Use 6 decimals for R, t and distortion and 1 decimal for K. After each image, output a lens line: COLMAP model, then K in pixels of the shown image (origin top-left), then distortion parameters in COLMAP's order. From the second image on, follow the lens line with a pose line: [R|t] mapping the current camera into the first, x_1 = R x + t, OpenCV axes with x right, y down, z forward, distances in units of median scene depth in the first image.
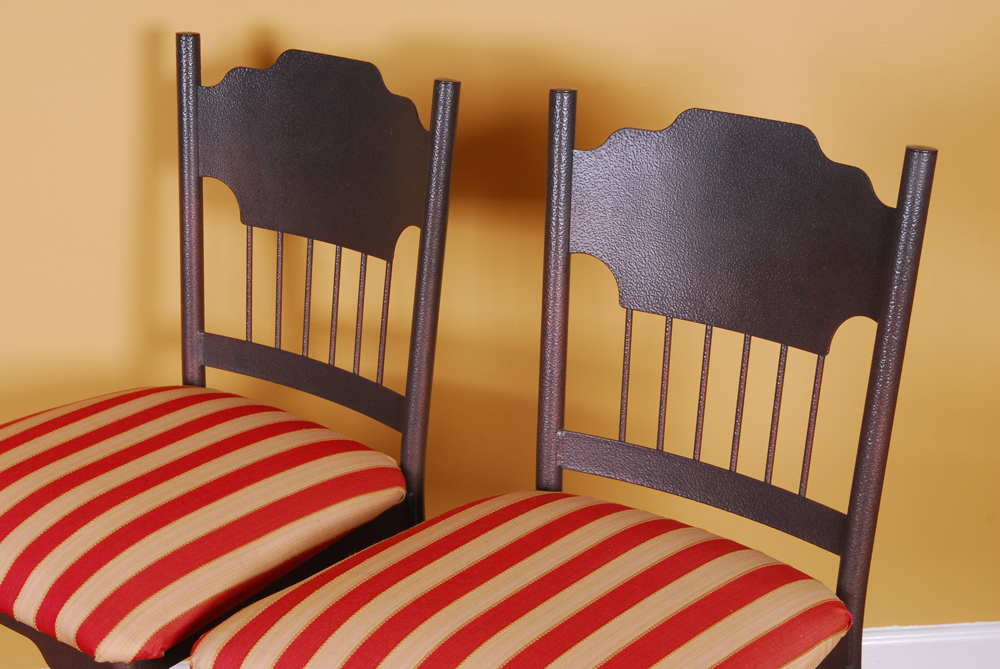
lens RADIAL K [[2064.4, 0, 500.0], [0, 2064.4, 334.5], [0, 0, 1]] dist [-0.014787, -0.094332]
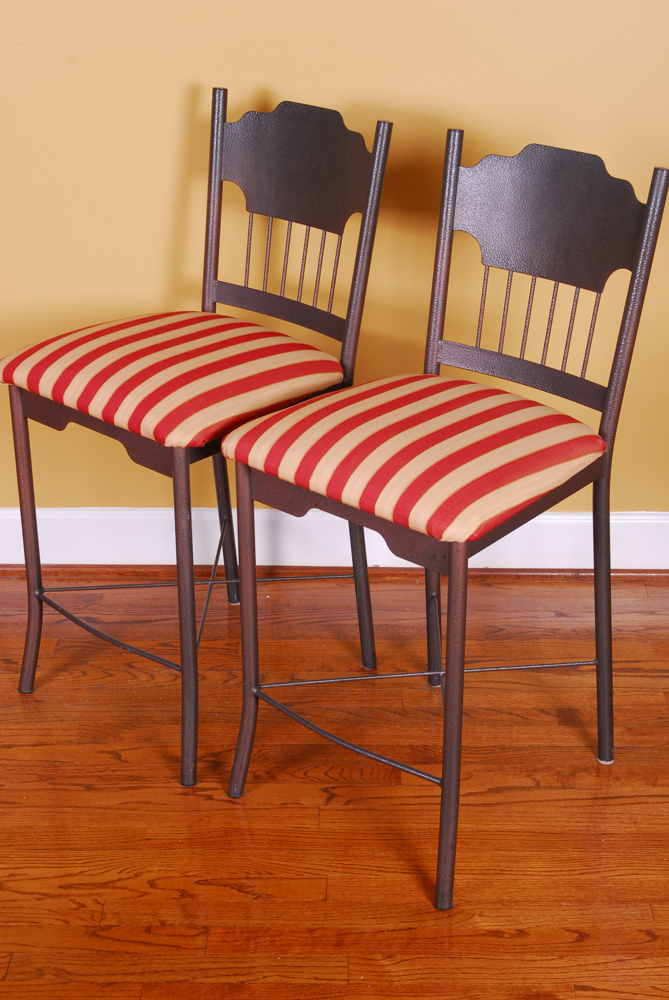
lens RADIAL K [[1678.1, 0, 334.5], [0, 1678.1, 500.0], [0, 0, 1]] dist [-0.014897, -0.017580]
pose [[0.998063, 0.058993, -0.019773, -0.022164], [-0.057544, 0.996078, 0.067212, 0.092137], [0.023660, -0.065944, 0.997543, -0.362678]]
